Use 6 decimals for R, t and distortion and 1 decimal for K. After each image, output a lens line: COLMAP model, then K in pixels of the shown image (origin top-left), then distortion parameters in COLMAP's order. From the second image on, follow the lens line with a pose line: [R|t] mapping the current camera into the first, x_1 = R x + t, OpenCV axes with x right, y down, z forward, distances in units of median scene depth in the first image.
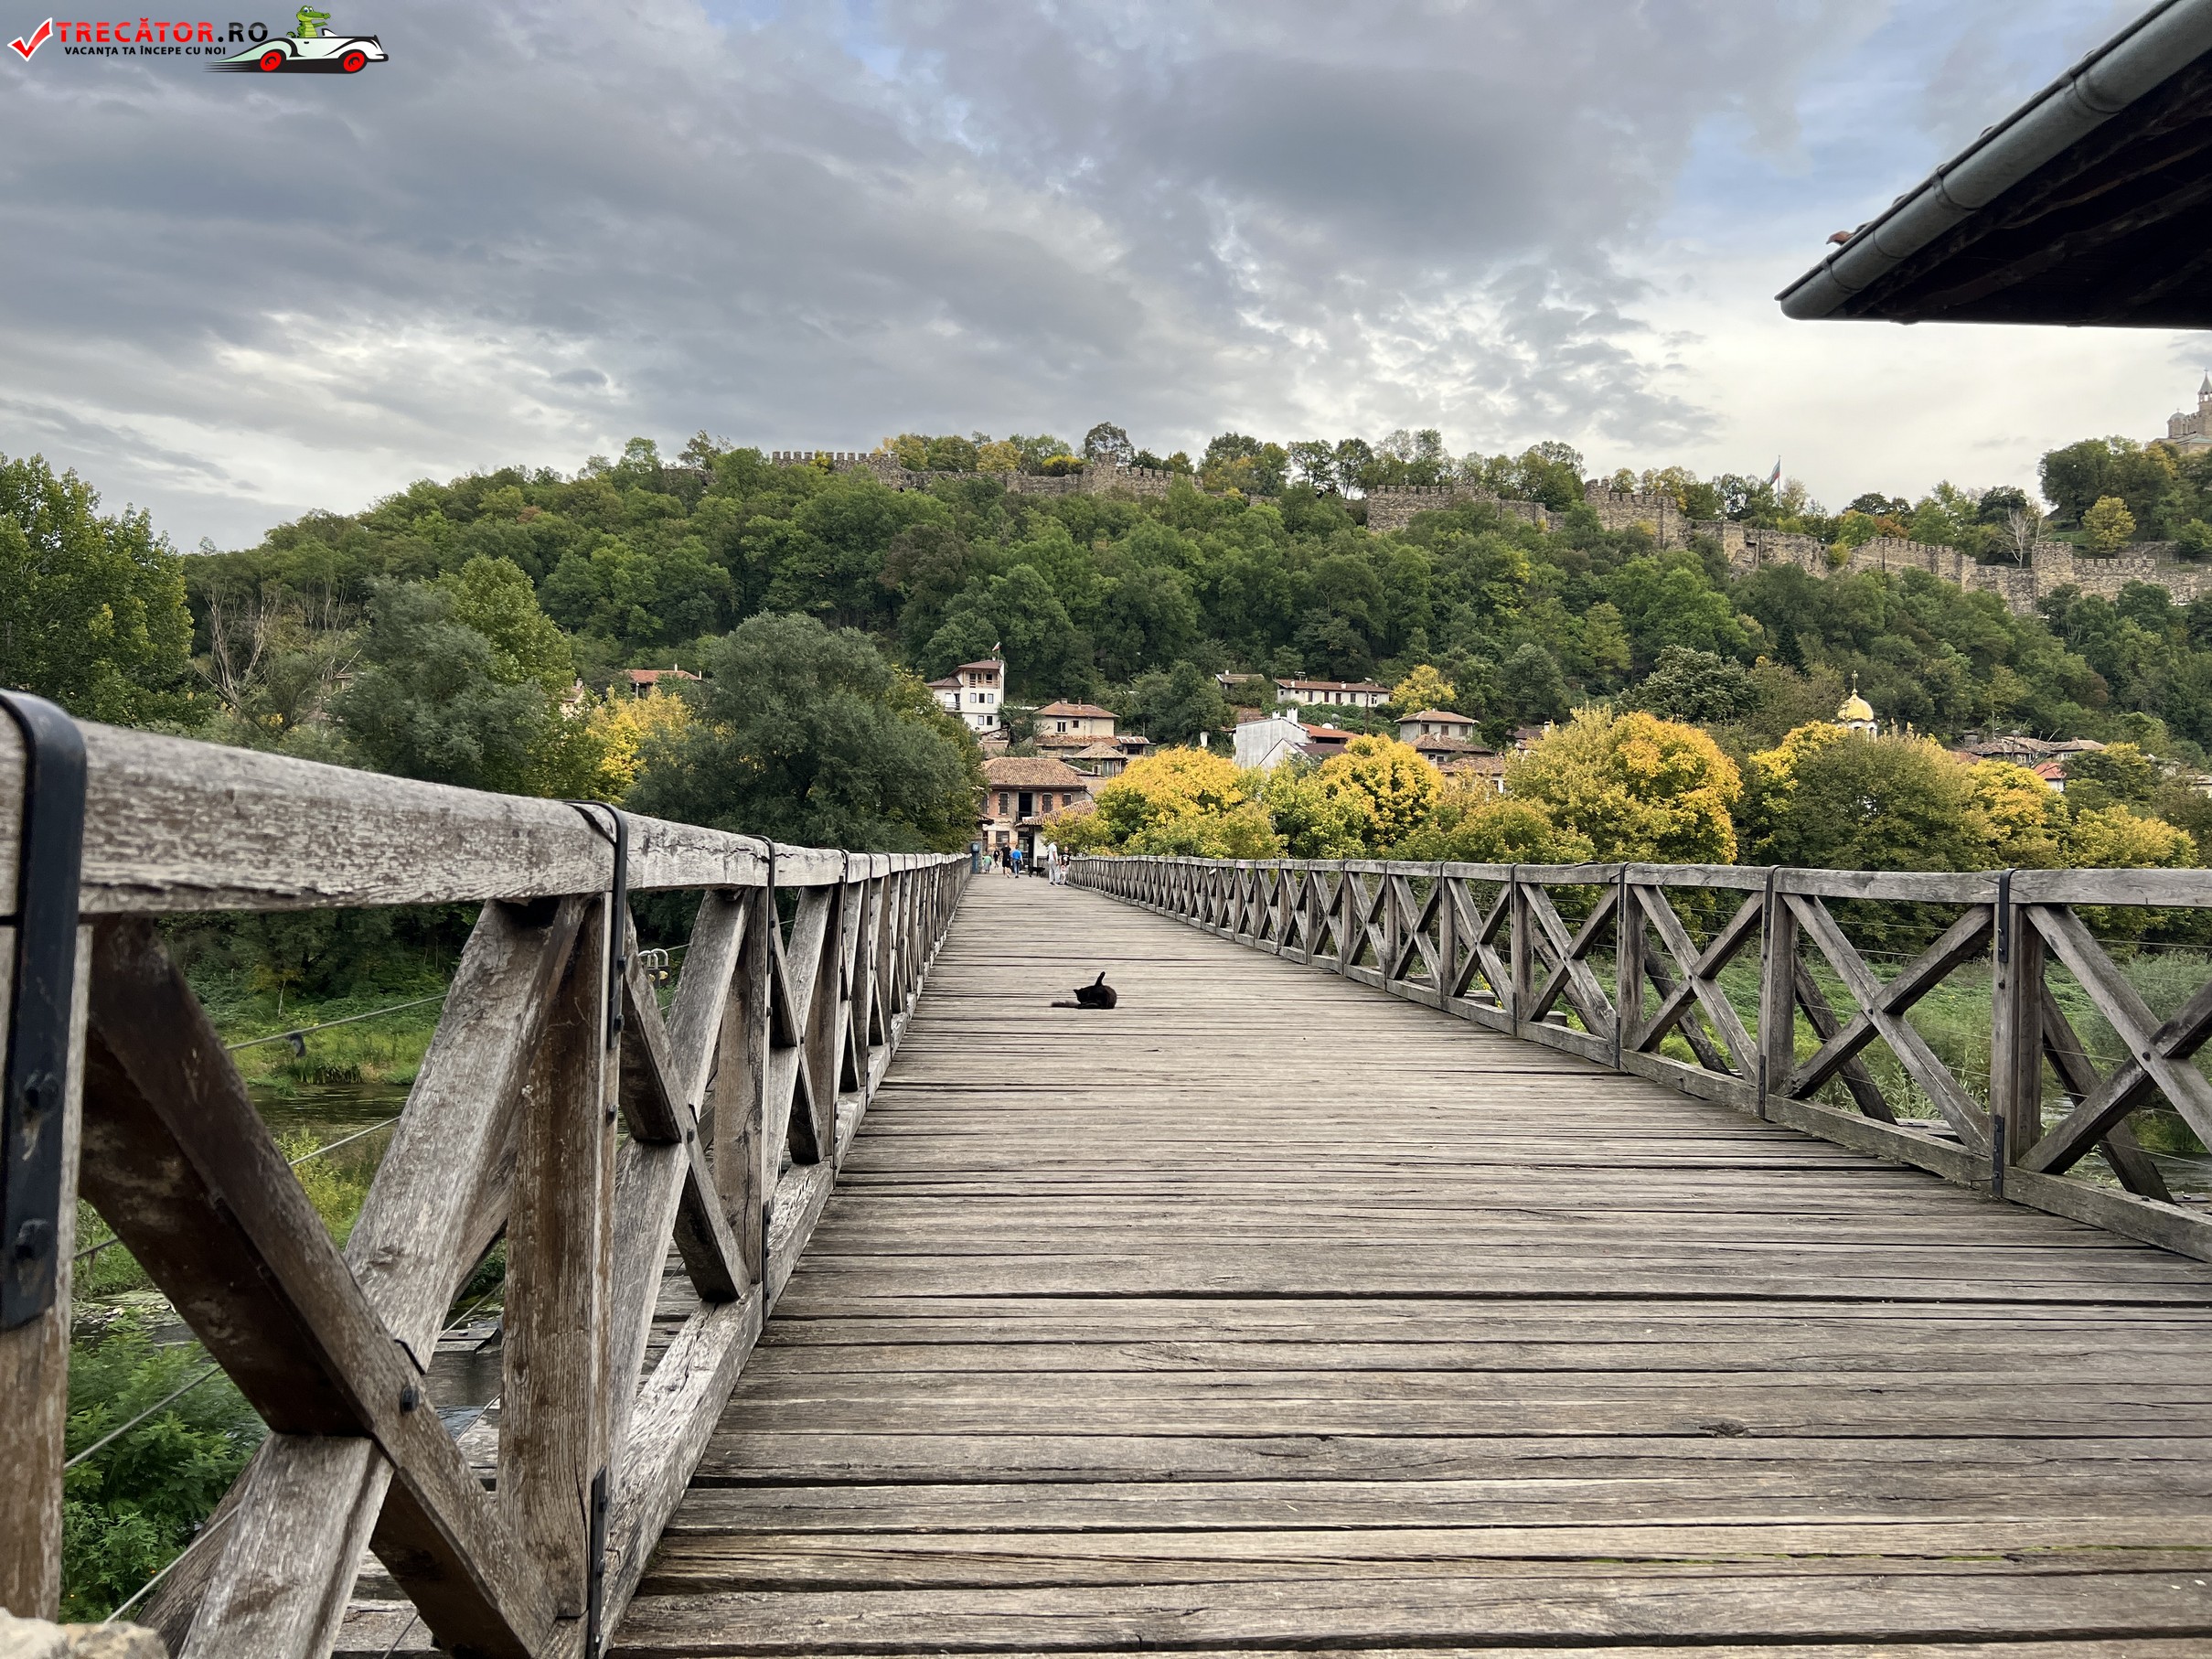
lens RADIAL K [[1657.1, 0, 1126.2], [0, 1657.1, 845.3], [0, 0, 1]] dist [0.038449, -0.039023]
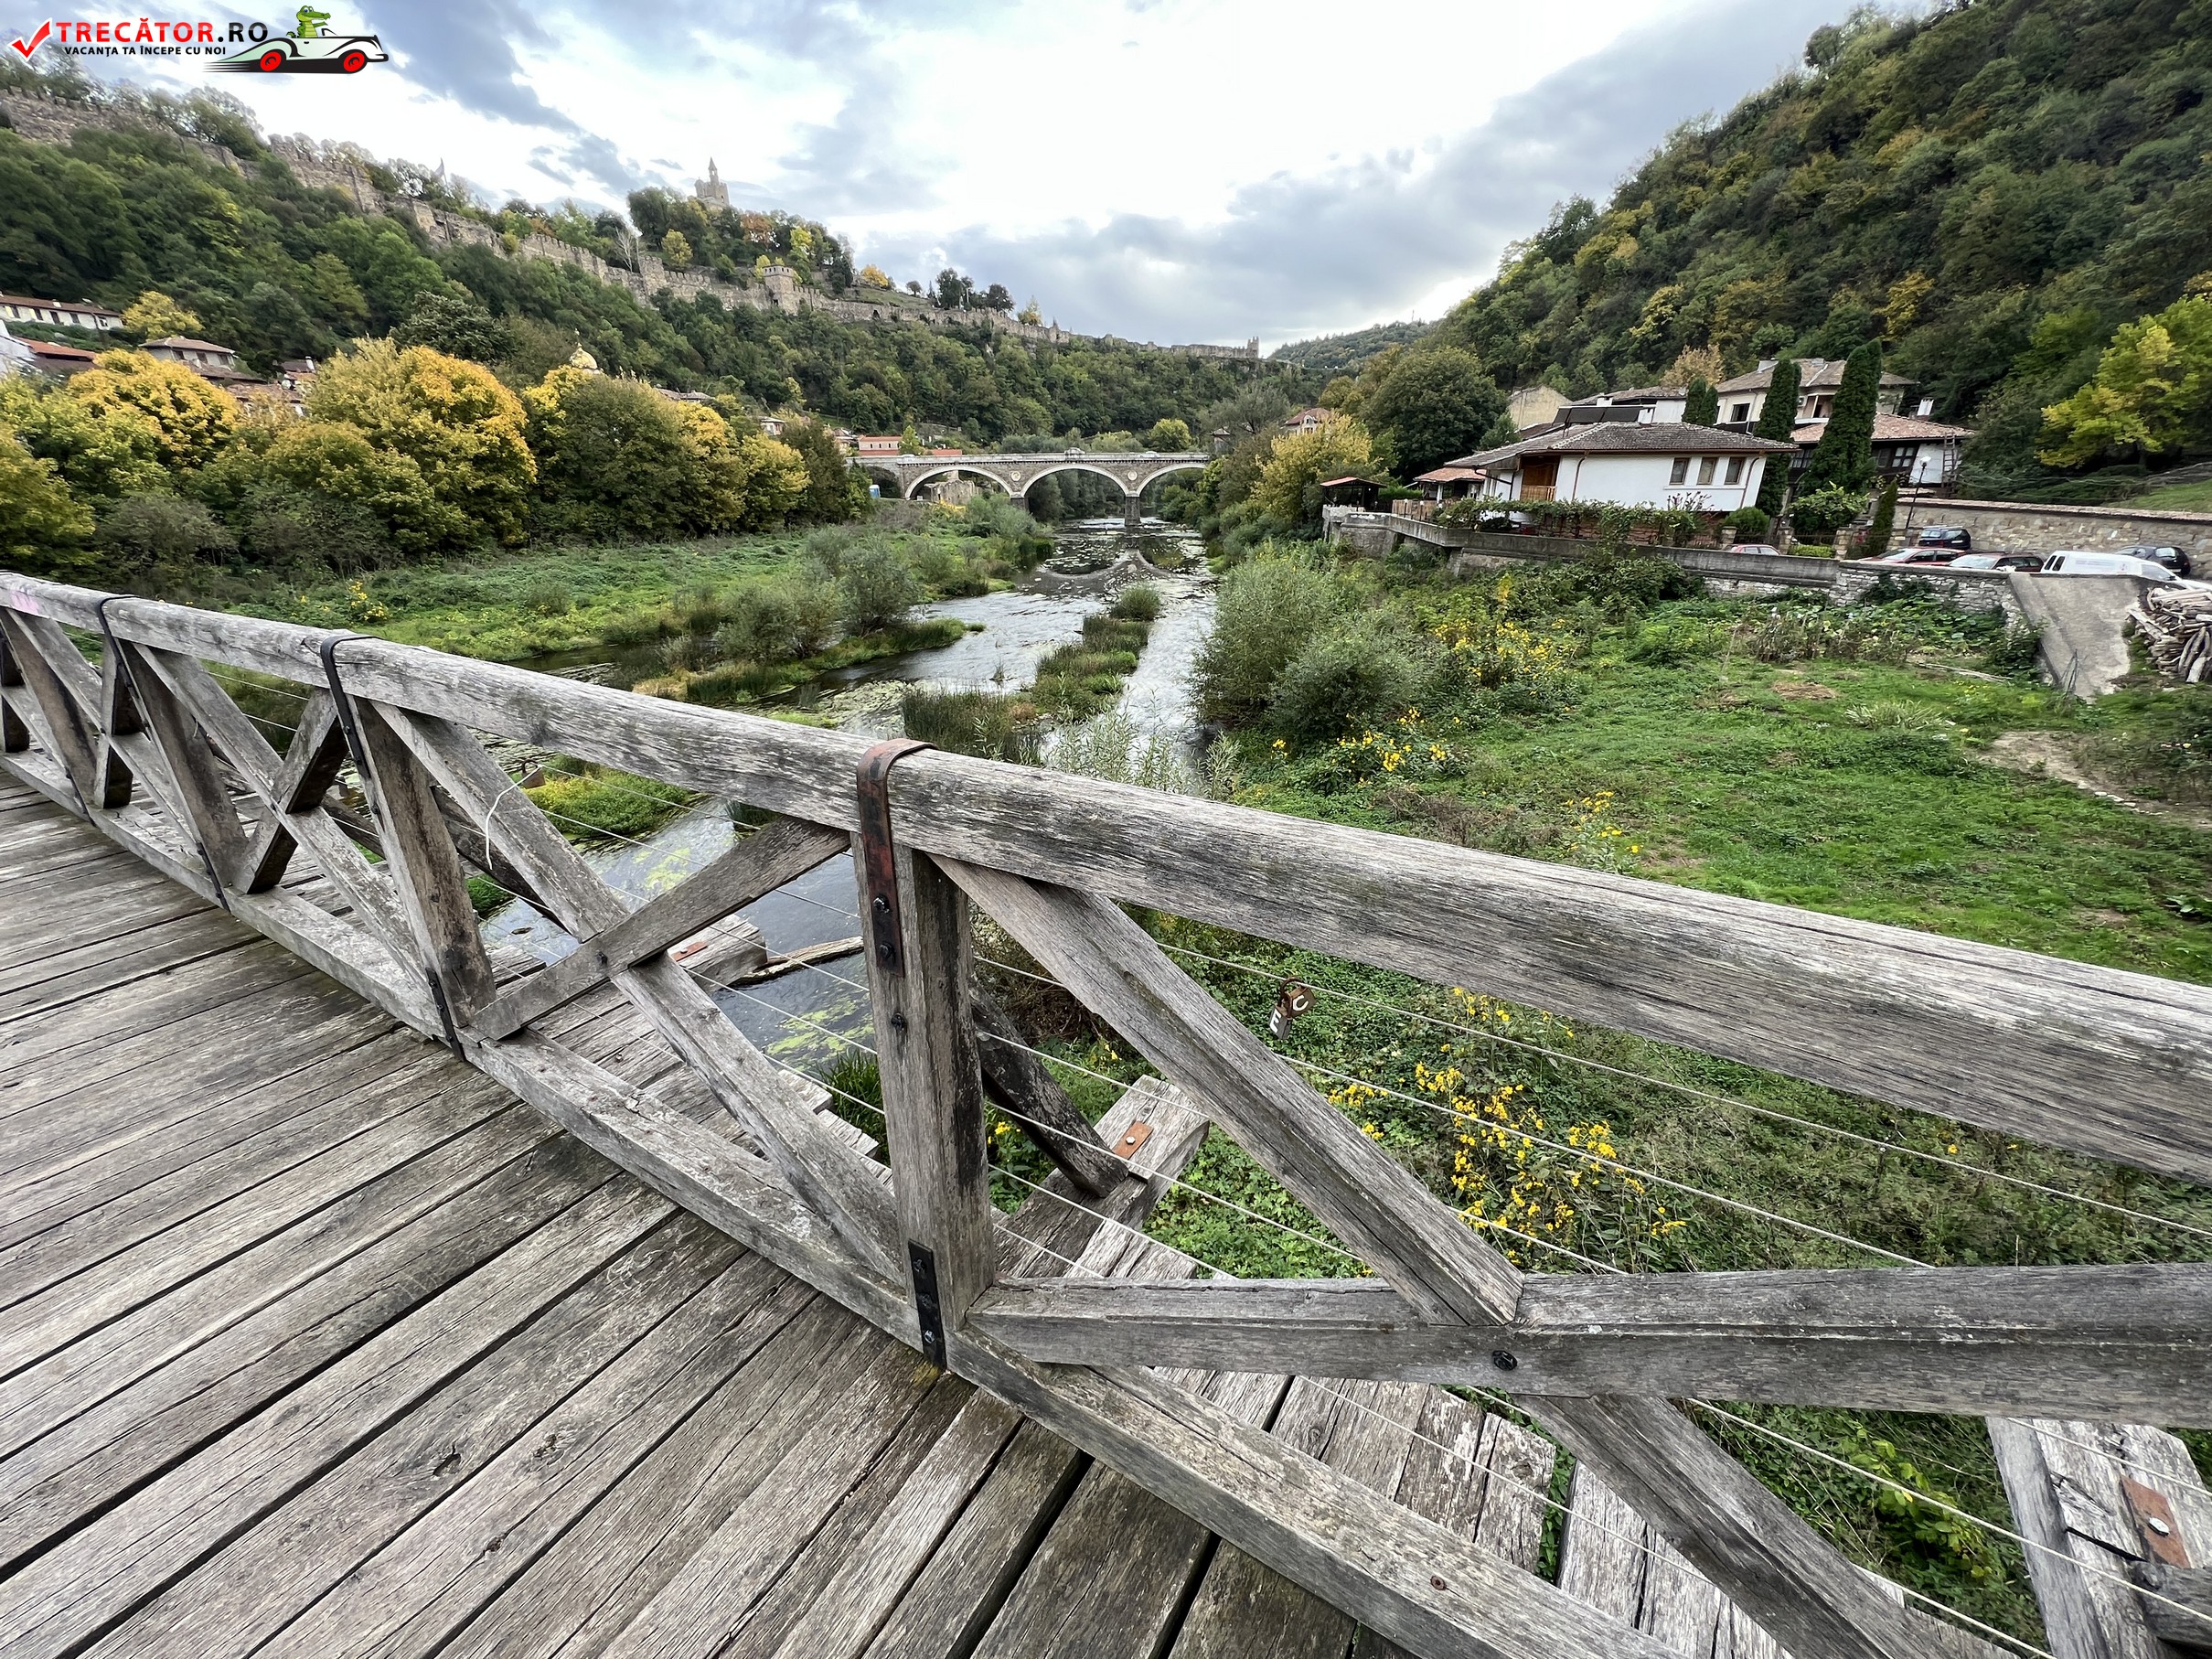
lens RADIAL K [[876.5, 0, 1099.0], [0, 876.5, 831.4], [0, 0, 1]] dist [-0.003537, 0.000456]
pose [[0.593020, -0.324817, 0.736764, 0.006512], [0.010029, 0.917930, 0.396615, -0.001185], [-0.805126, -0.227811, 0.547608, 0.088183]]
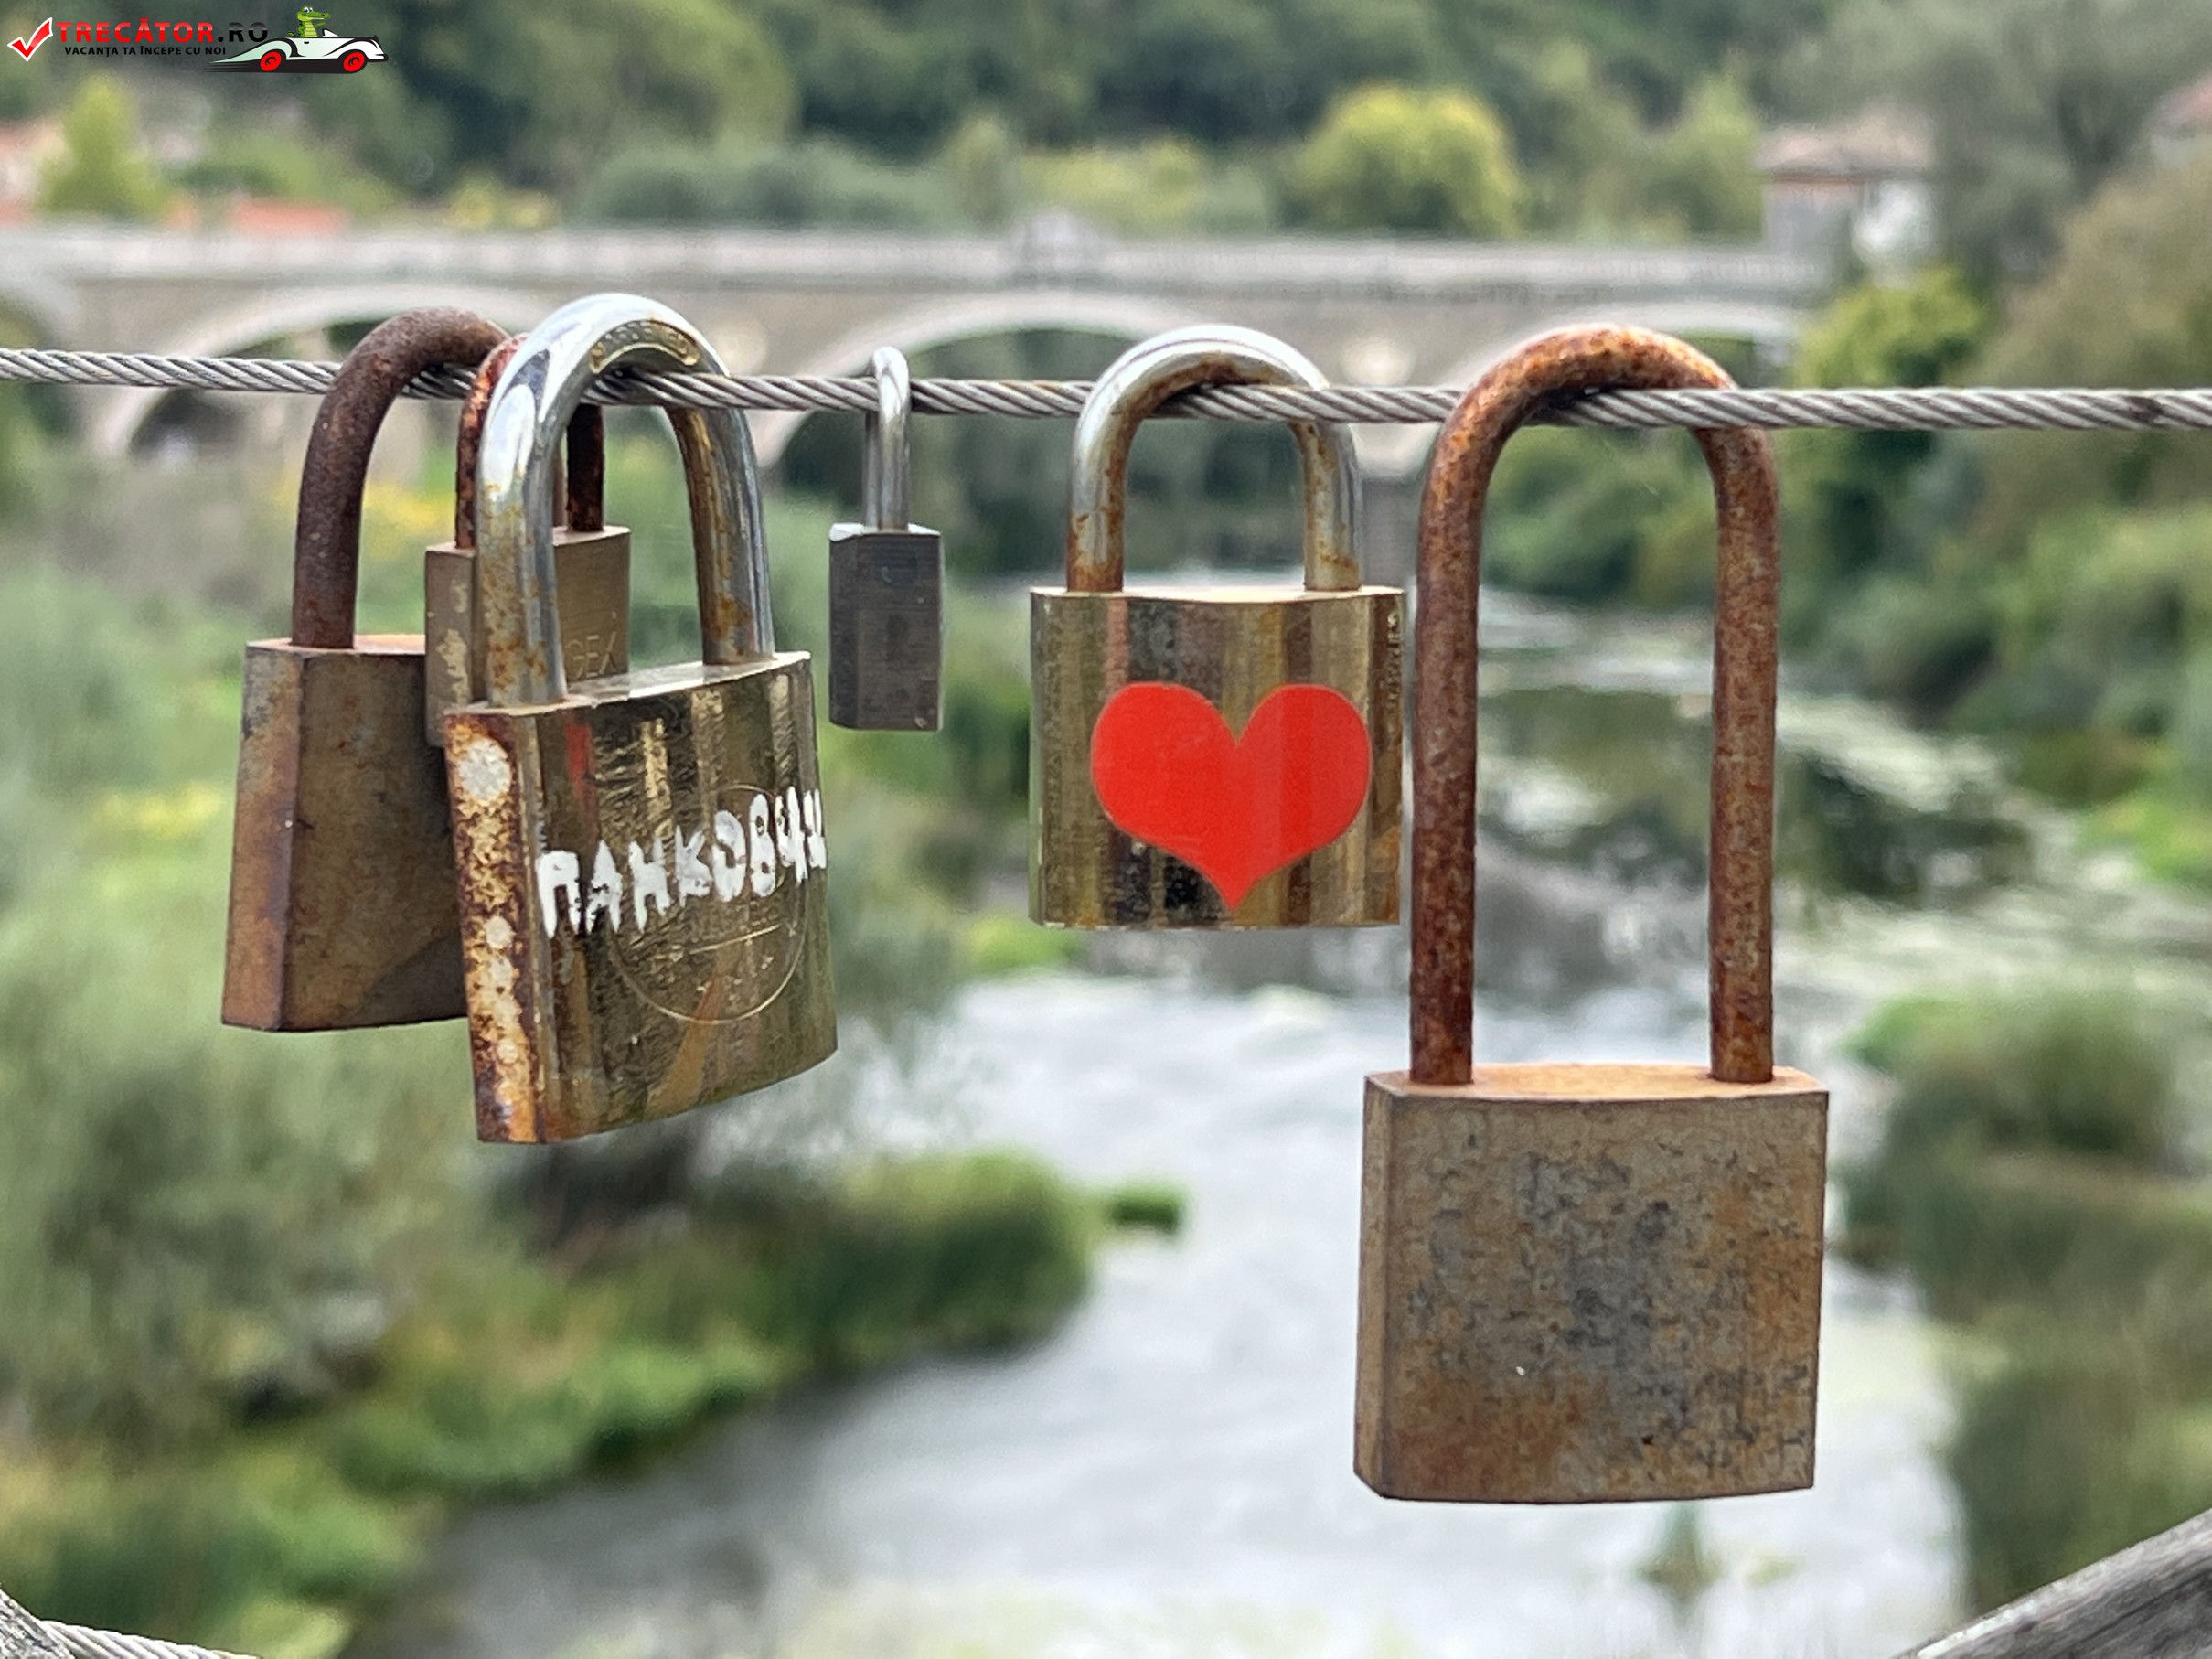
lens RADIAL K [[5046.5, 0, 1127.5], [0, 5046.5, 823.5], [0, 0, 1]] dist [0.027433, 0.000000]
pose [[0.552971, -0.084323, 0.828923, 0.001509], [-0.015223, 0.993677, 0.111237, 0.002551], [-0.833061, -0.074129, 0.548191, 0.158283]]
